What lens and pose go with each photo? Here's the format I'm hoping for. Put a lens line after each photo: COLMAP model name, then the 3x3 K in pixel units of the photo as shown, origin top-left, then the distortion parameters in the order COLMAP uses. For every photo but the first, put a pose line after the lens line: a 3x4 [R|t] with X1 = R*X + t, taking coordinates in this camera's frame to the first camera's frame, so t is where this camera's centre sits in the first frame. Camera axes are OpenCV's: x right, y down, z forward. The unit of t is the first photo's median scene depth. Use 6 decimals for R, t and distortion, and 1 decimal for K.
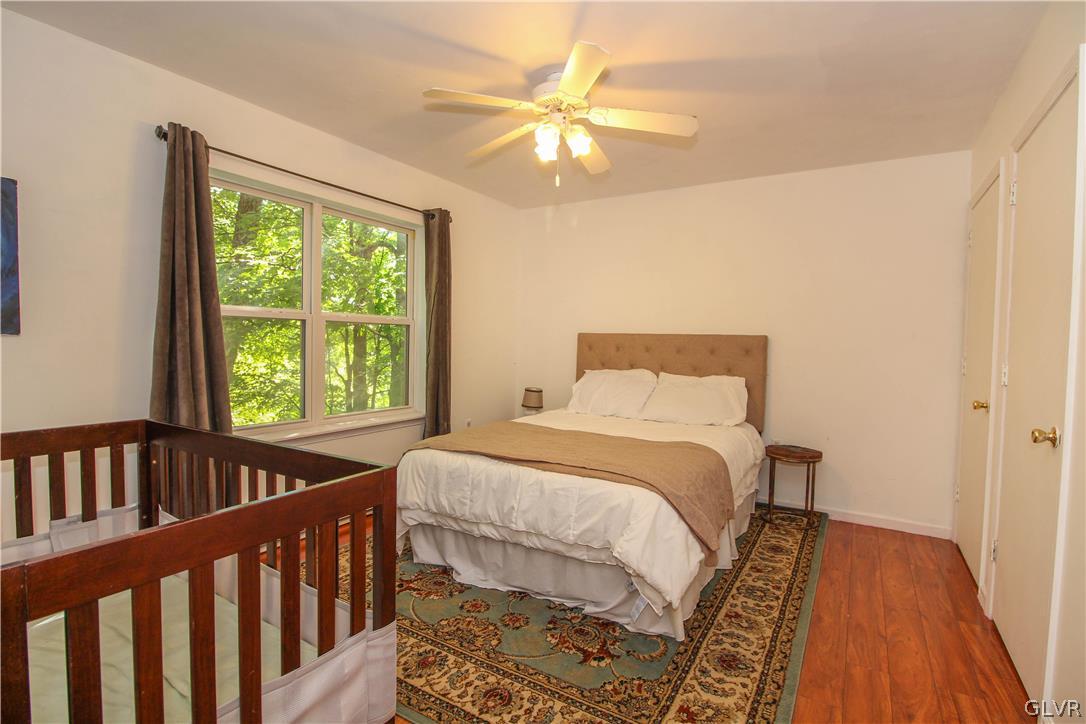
lens RADIAL K [[517.0, 0, 547.3], [0, 517.0, 362.3], [0, 0, 1]] dist [-0.006346, -0.002325]
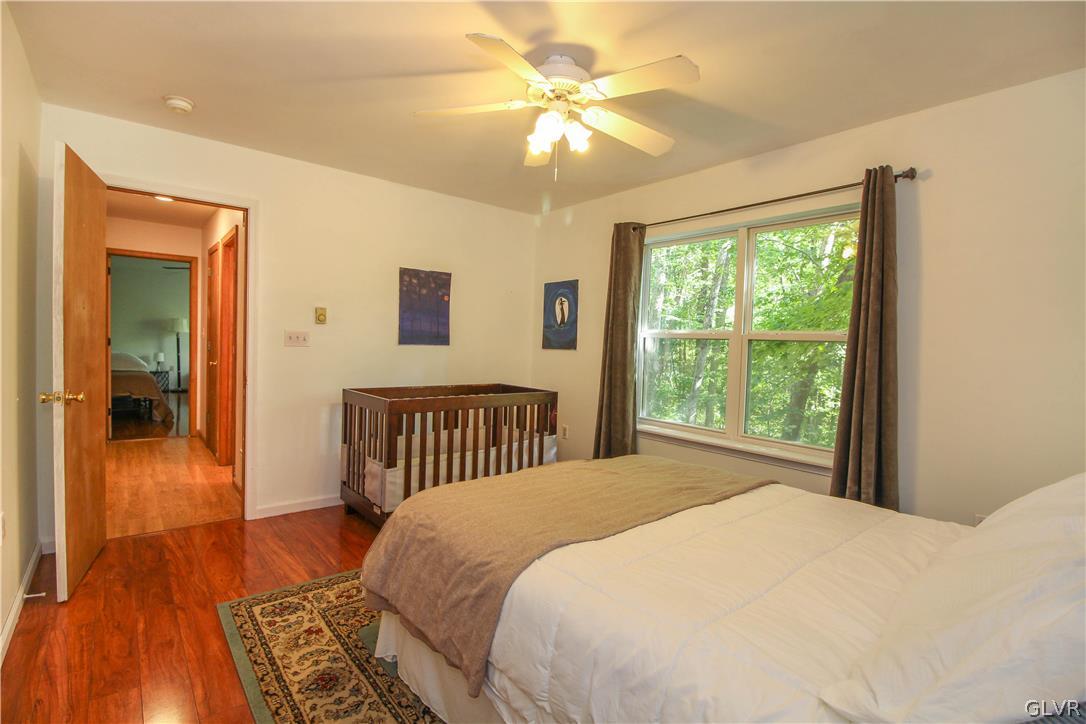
lens RADIAL K [[517.0, 0, 547.9], [0, 517.0, 361.0], [0, 0, 1]] dist [-0.006346, -0.002325]
pose [[-0.327469, -0.001172, -0.944861, 1.171342], [-0.080646, 0.996385, 0.026714, -0.063663], [0.941414, 0.084947, -0.326380, 1.728779]]
